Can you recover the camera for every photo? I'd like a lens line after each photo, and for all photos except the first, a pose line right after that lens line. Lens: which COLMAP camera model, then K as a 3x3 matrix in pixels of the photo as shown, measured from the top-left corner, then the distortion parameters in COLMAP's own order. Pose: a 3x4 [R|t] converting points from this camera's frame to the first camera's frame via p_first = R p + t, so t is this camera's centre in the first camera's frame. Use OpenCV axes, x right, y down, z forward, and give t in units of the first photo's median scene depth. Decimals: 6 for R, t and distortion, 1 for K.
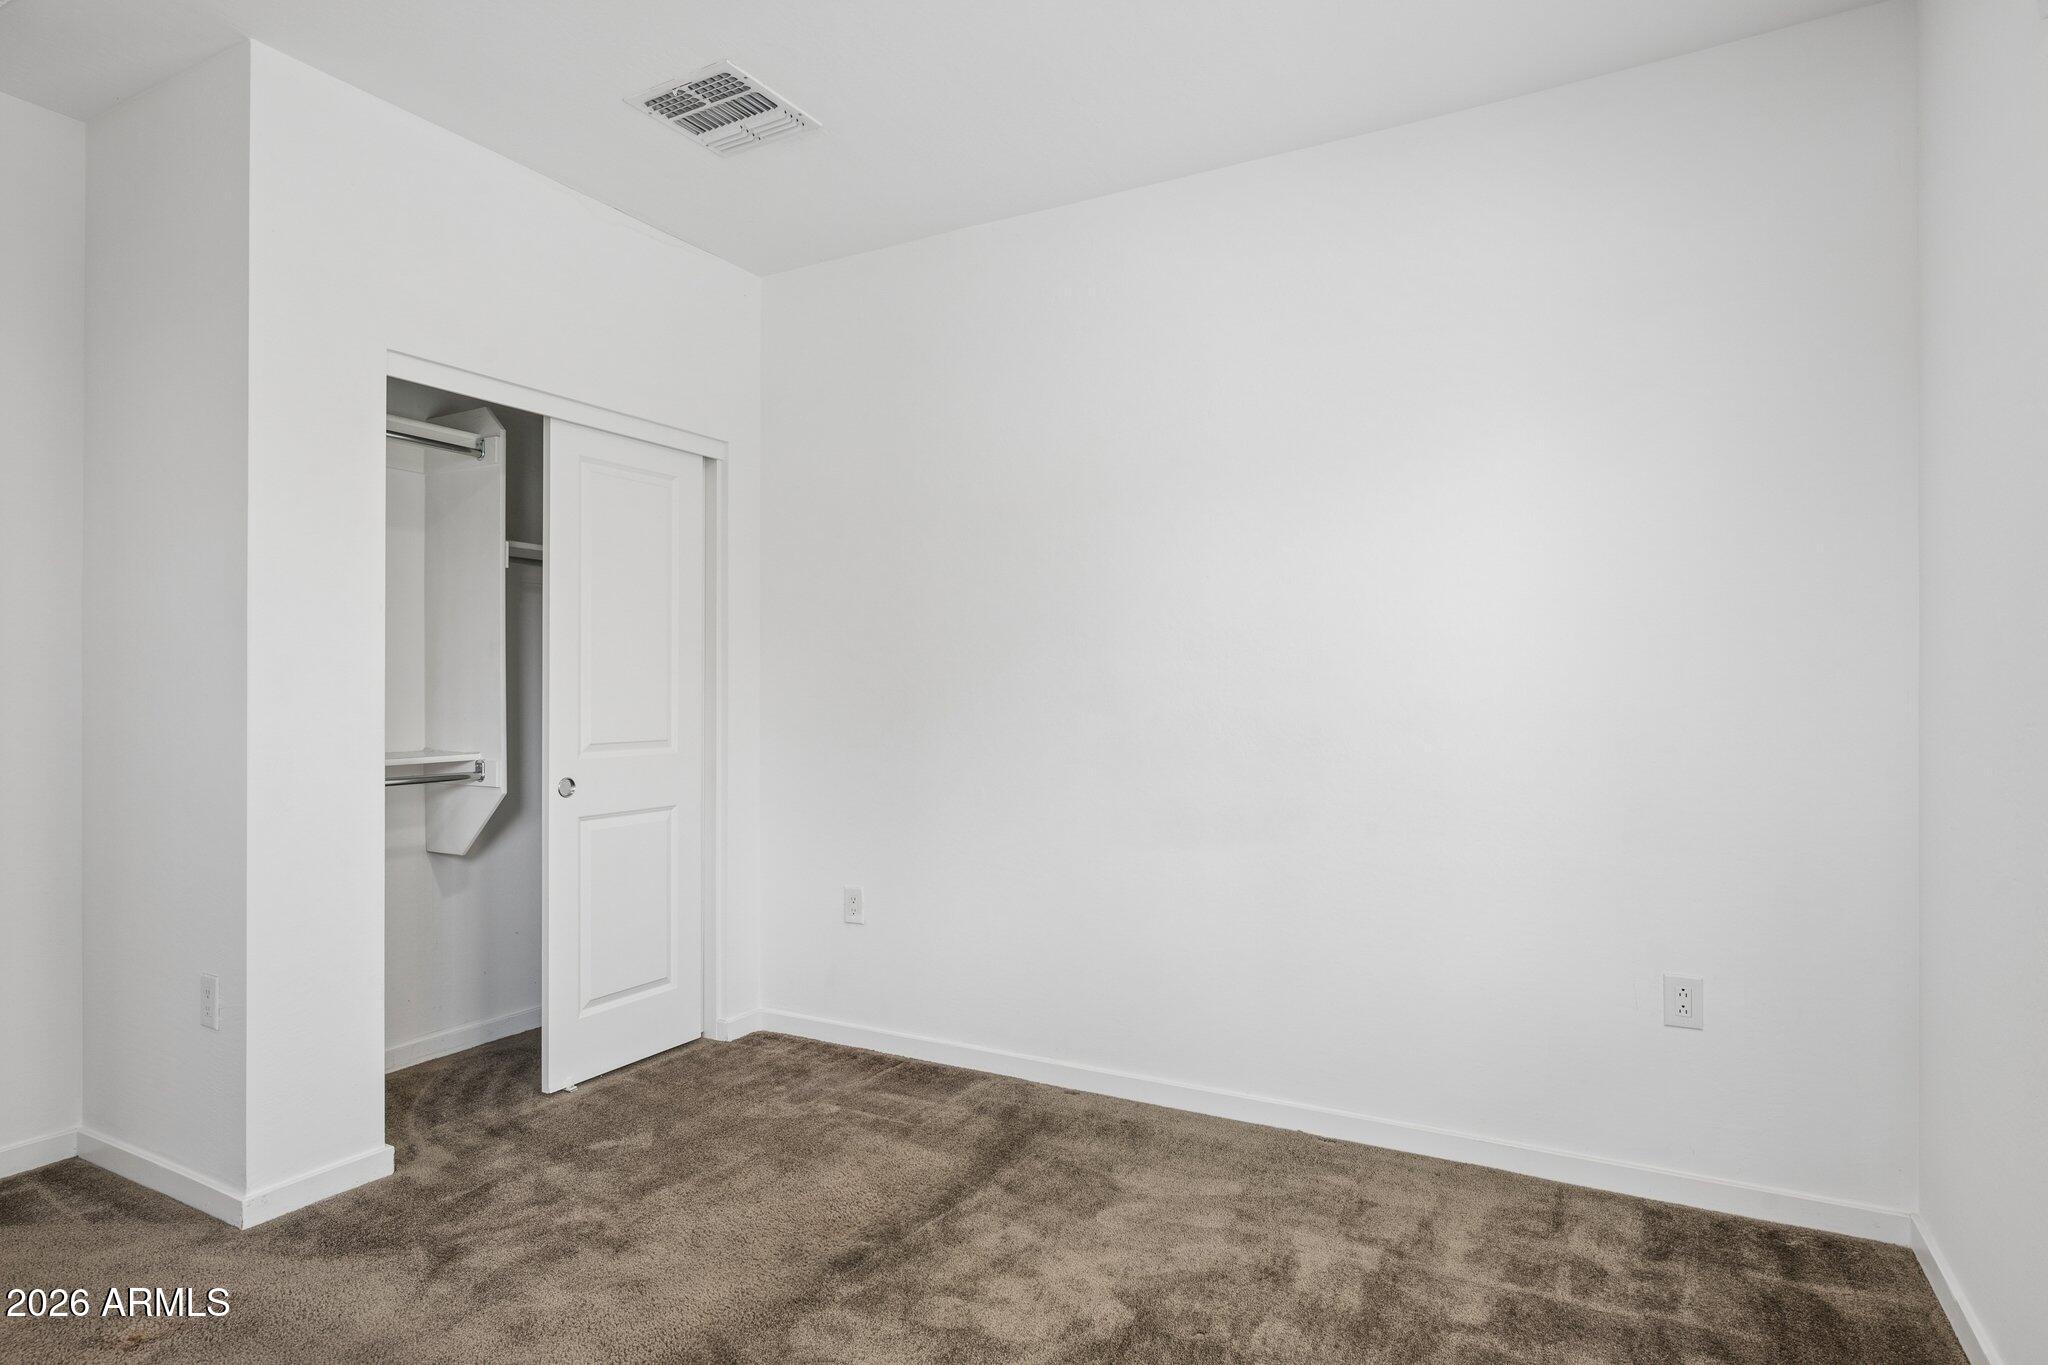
lens RADIAL K [[1109.8, 0, 1024.0], [0, 1109.8, 684.6], [0, 0, 1]] dist [-0.003896, 0.000292]
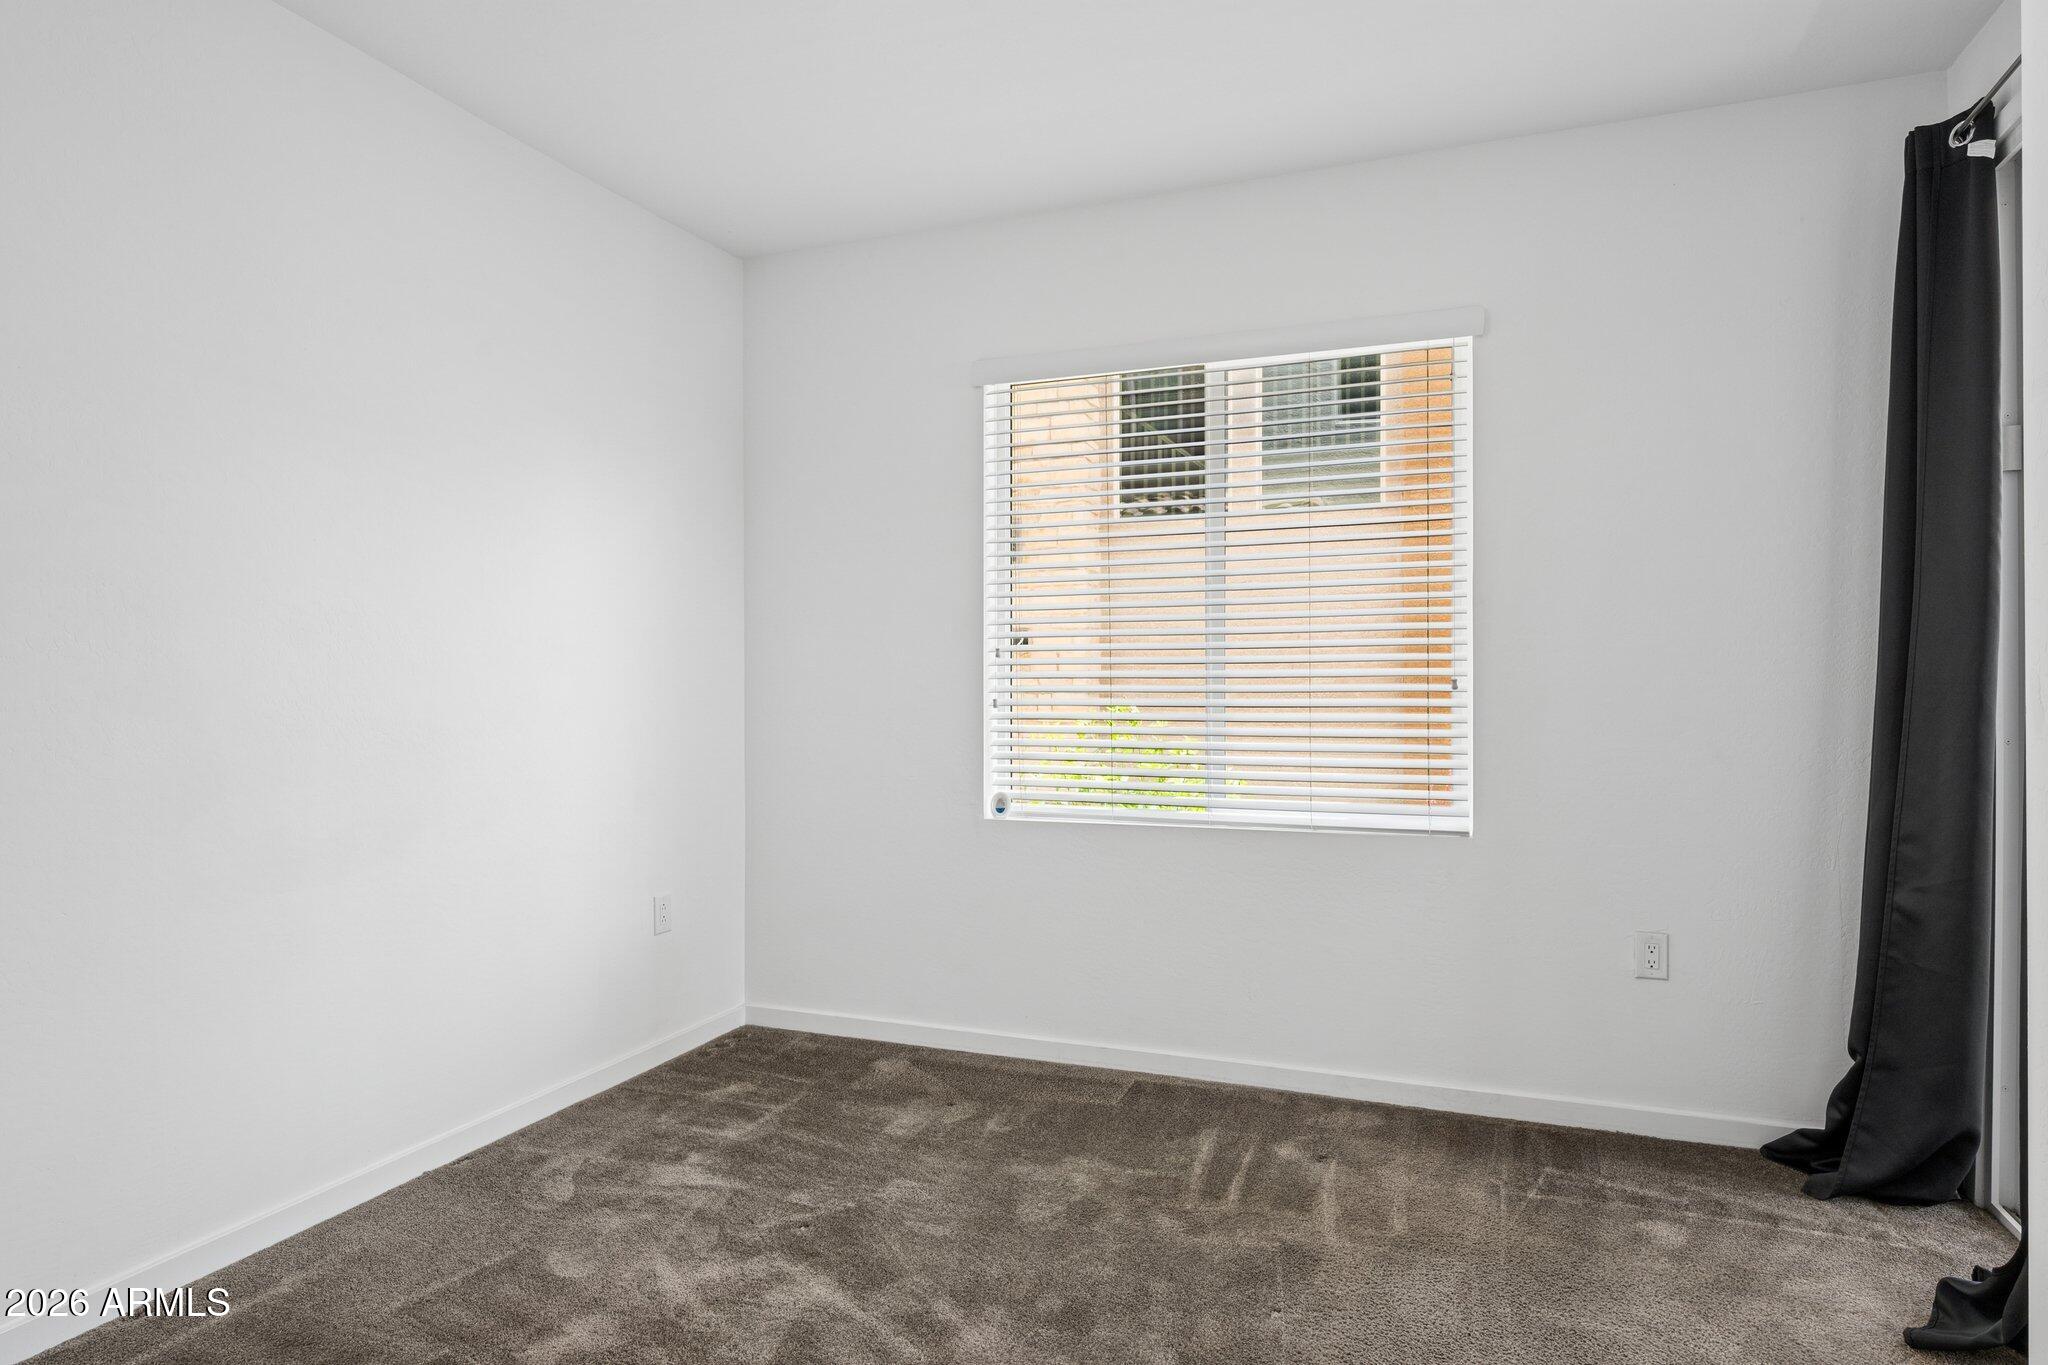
lens RADIAL K [[1177.1, 0, 1024.6], [0, 1177.1, 682.7], [0, 0, 1]] dist [0.003342, -0.002539]
pose [[-0.124617, -0.002937, 0.992201, -0.852957], [0.001410, 0.999994, 0.003137, -0.004588], [-0.992204, 0.001790, -0.124612, 0.690409]]
